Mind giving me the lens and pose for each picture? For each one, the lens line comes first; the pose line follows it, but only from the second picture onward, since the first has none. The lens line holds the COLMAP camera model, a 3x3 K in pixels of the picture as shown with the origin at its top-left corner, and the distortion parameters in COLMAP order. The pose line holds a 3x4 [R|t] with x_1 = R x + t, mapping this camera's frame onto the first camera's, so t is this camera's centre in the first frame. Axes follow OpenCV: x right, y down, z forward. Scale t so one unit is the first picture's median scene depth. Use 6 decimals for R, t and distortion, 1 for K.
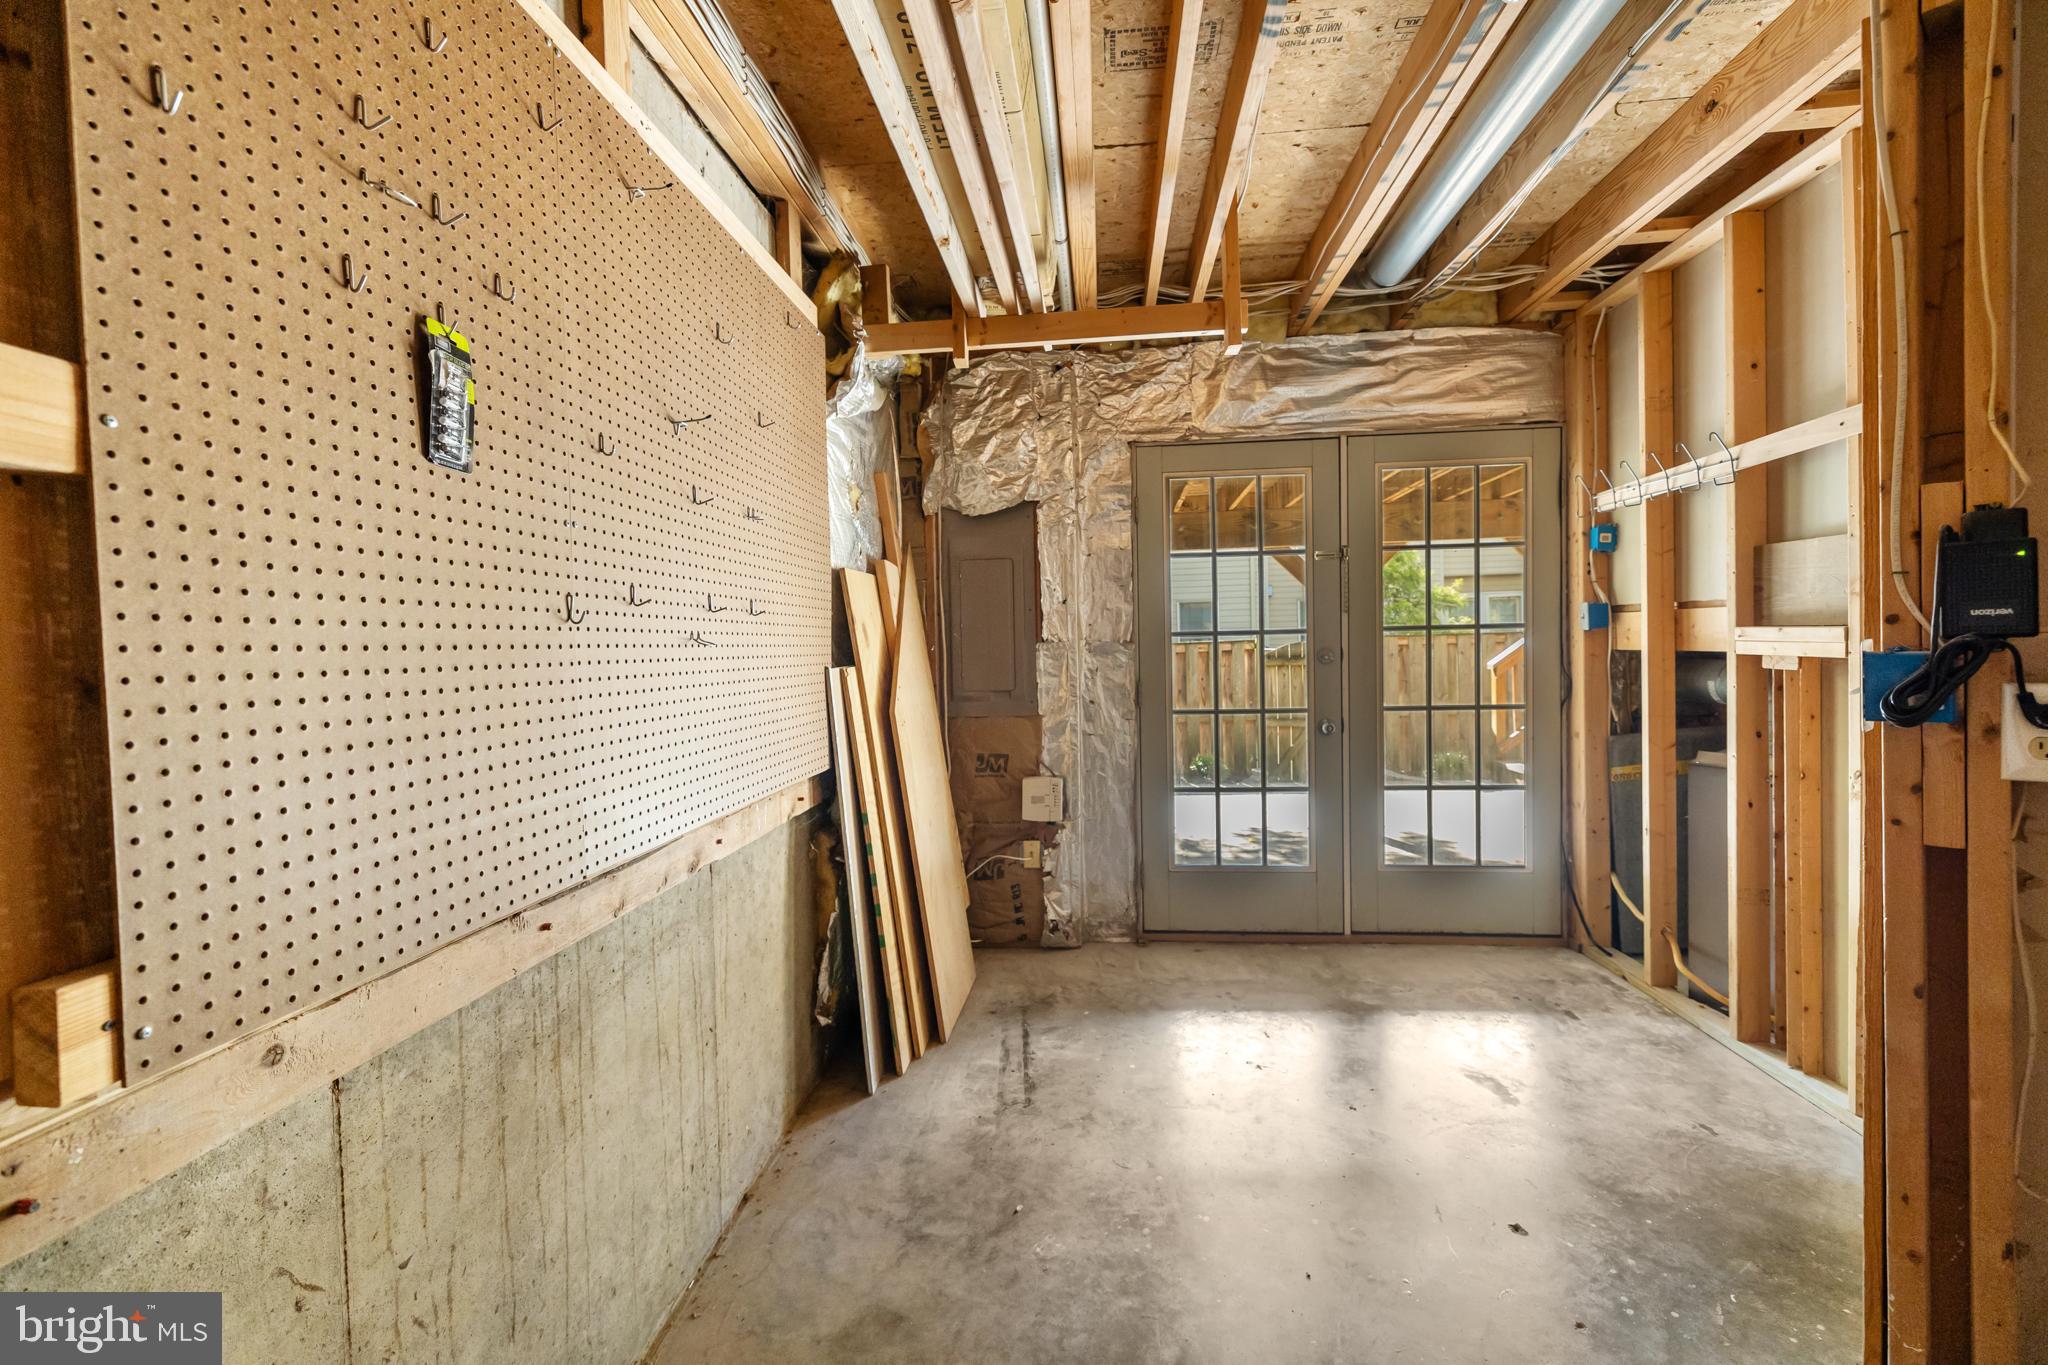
lens RADIAL K [[864.9, 0, 1021.4], [0, 864.9, 671.7], [0, 0, 1]] dist [-0.000077, -0.000256]
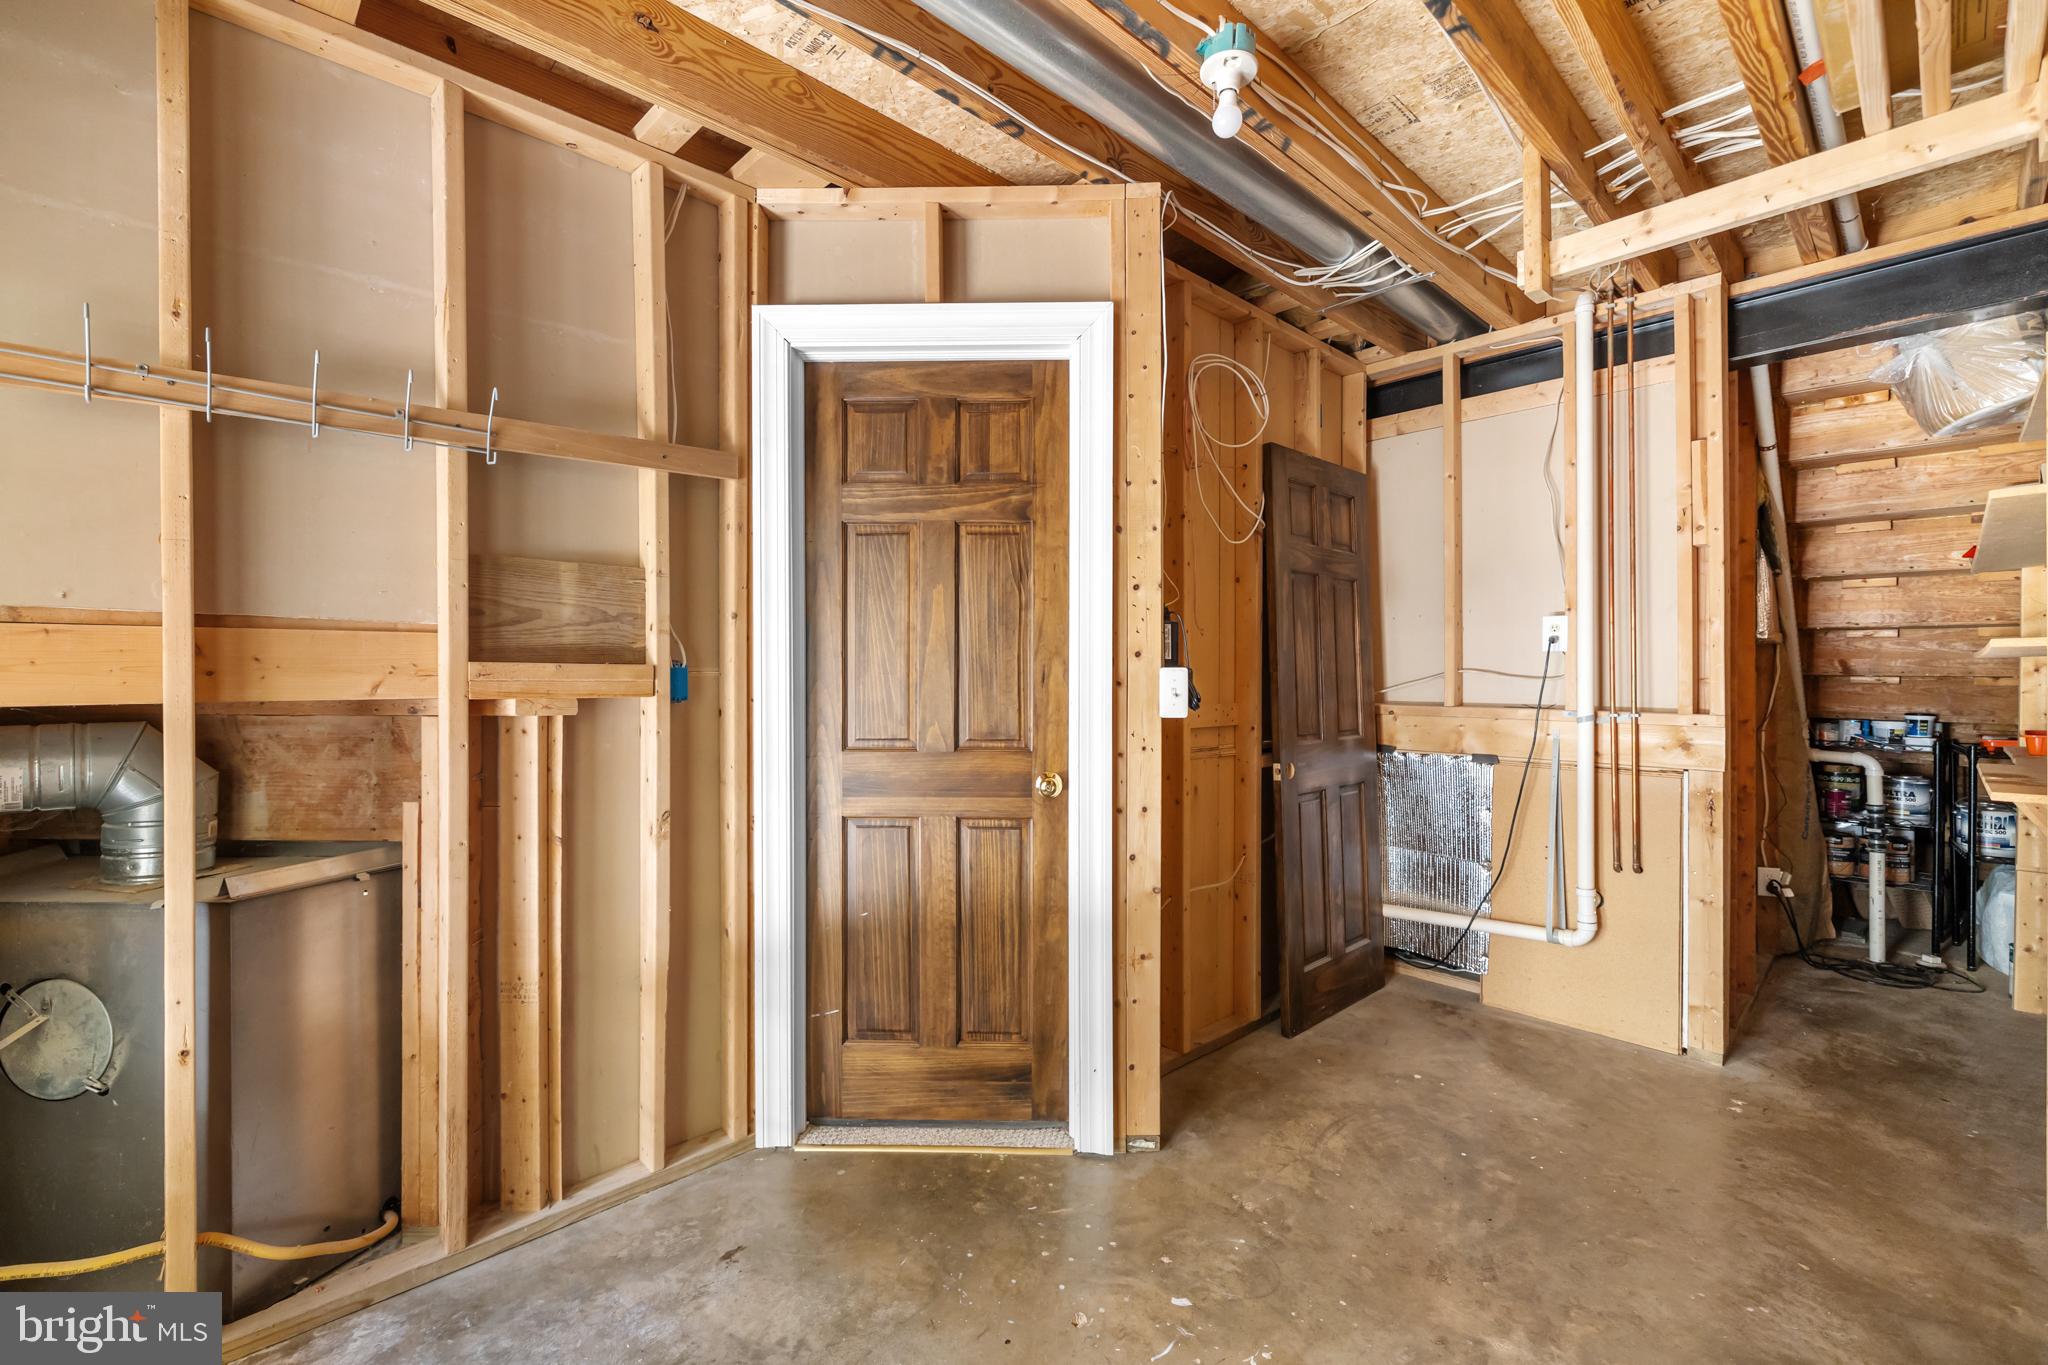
lens RADIAL K [[864.9, 0, 1021.4], [0, 864.9, 671.7], [0, 0, 1]] dist [-0.000077, -0.000256]
pose [[-0.751868, 0.027592, 0.658736, 0.006439], [0.043615, 0.999017, 0.007937, -0.029780], [-0.657869, 0.034698, -0.752332, 1.244333]]
